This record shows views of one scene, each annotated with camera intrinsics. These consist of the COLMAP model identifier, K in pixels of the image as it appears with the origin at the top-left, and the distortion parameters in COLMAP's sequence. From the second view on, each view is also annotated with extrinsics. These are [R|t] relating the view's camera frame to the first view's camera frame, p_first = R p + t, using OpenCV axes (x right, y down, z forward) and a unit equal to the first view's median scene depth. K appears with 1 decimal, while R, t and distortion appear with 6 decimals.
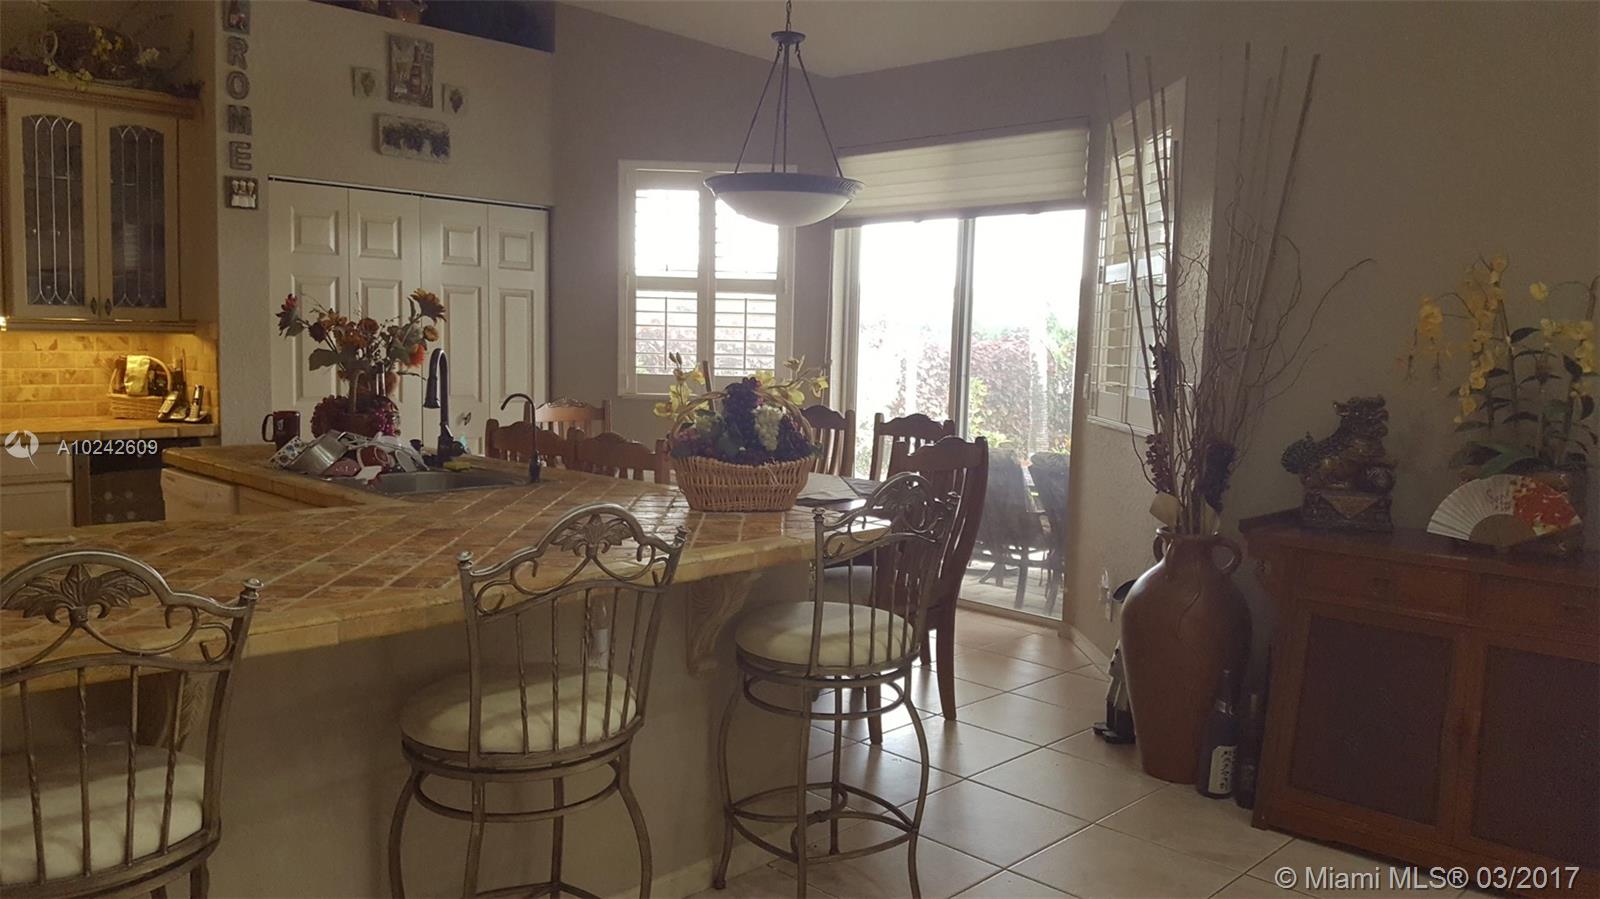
lens RADIAL K [[1169.5, 0, 800.0], [0, 1169.5, 449.5], [0, 0, 1]] dist [0.119327, -0.239094]
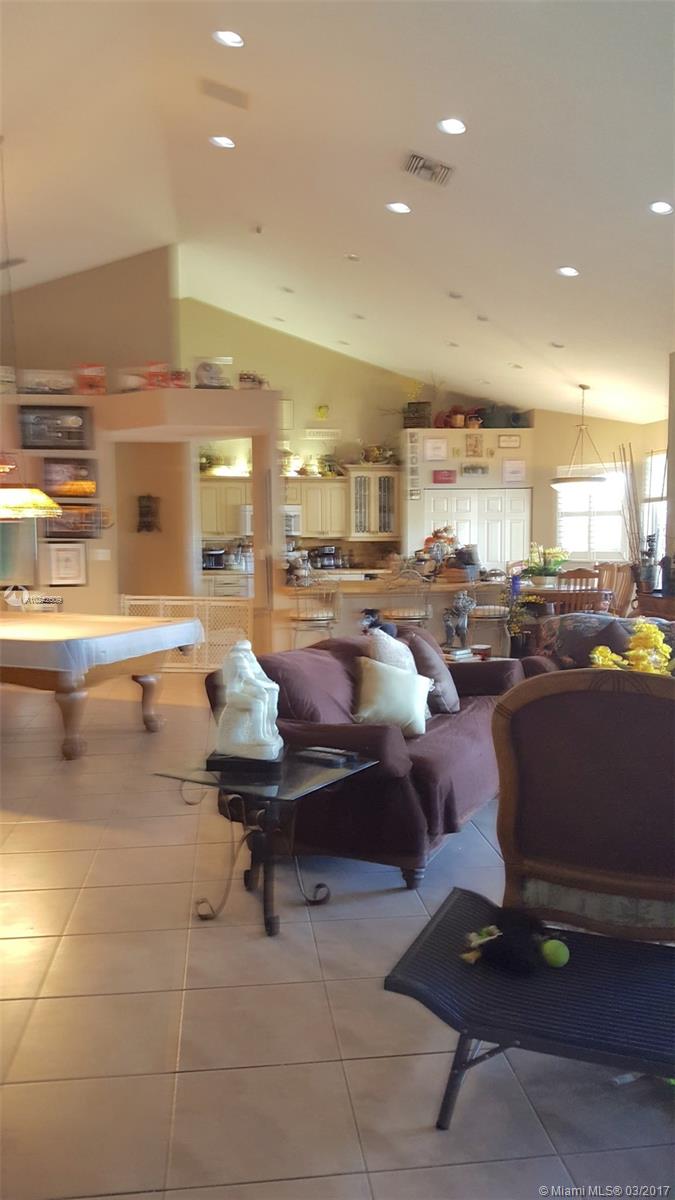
lens RADIAL K [[877.2, 0, 344.4], [0, 877.2, 545.8], [0, 0, 1]] dist [0.119327, -0.239094]
pose [[0.772114, -0.023707, -0.635042, 0.814404], [-0.038591, 0.995710, -0.084093, 0.112555], [0.634311, 0.089436, 0.767887, -0.836876]]
